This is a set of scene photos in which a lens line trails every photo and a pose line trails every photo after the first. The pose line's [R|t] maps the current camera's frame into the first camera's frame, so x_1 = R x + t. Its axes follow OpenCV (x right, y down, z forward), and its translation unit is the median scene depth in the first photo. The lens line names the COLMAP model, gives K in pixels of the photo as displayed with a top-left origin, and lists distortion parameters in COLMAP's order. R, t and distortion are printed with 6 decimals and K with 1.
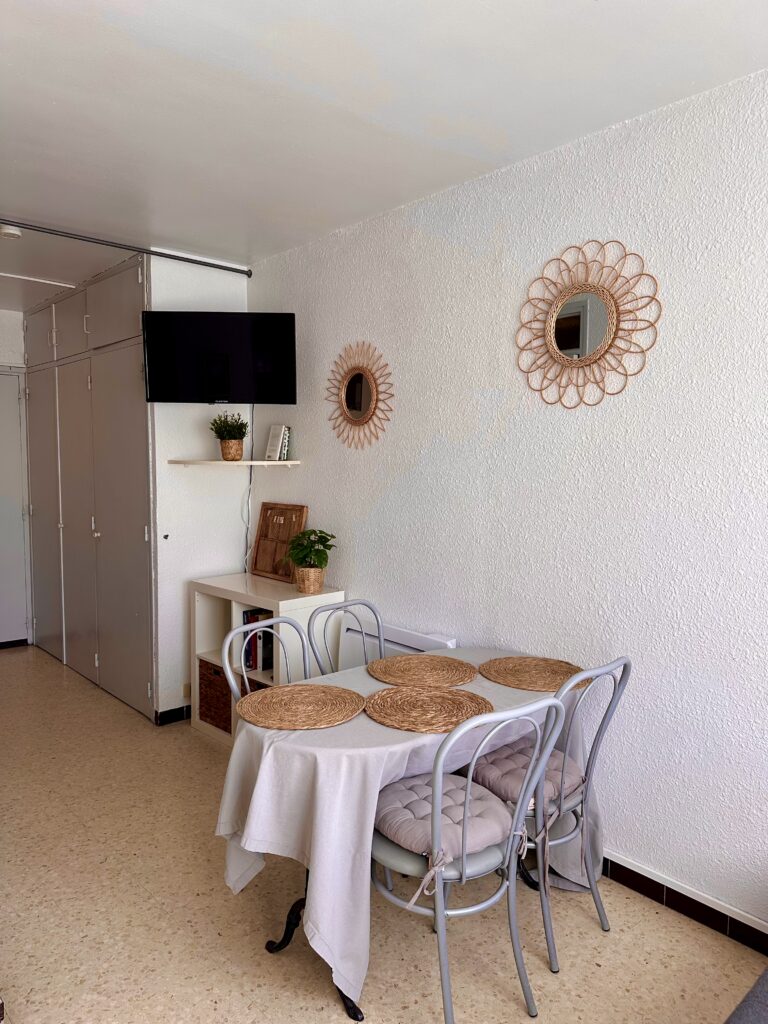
lens RADIAL K [[704.2, 0, 381.1], [0, 704.2, 511.1], [0, 0, 1]] dist [0.033394, -0.052474]
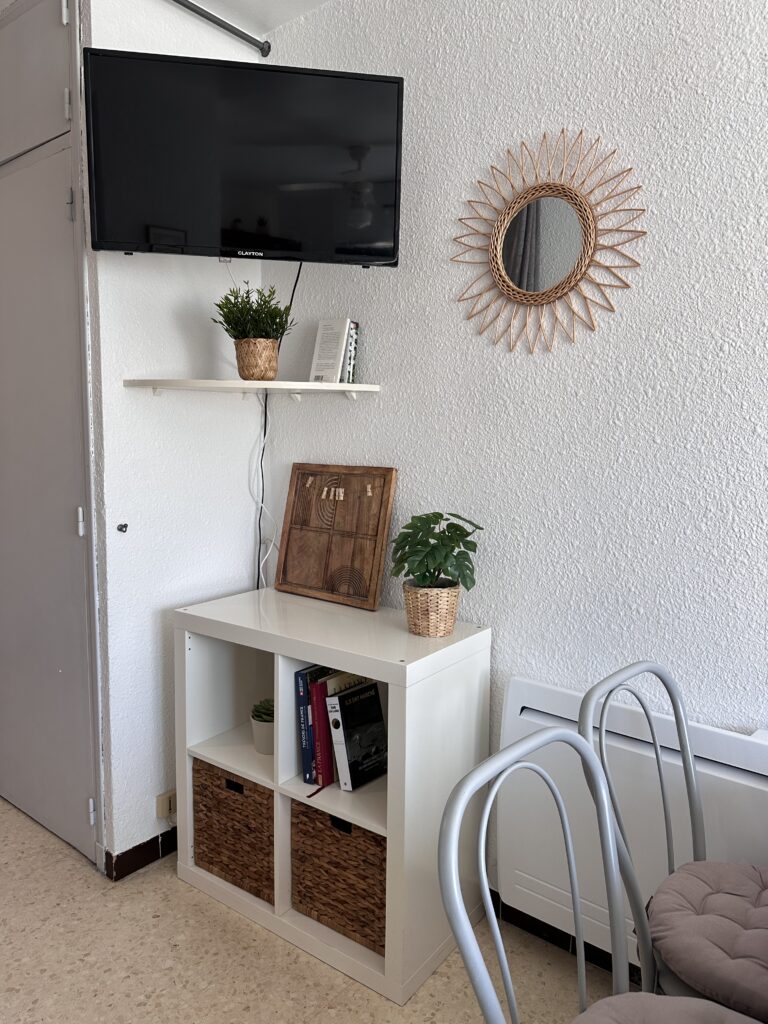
lens RADIAL K [[704.2, 0, 382.3], [0, 704.2, 513.0], [0, 0, 1]] dist [0.033394, -0.052474]
pose [[0.986522, -0.009782, 0.163338, -0.290219], [0.004195, 0.999395, 0.034516, 0.012382], [-0.163577, -0.033365, 0.985966, 0.655299]]
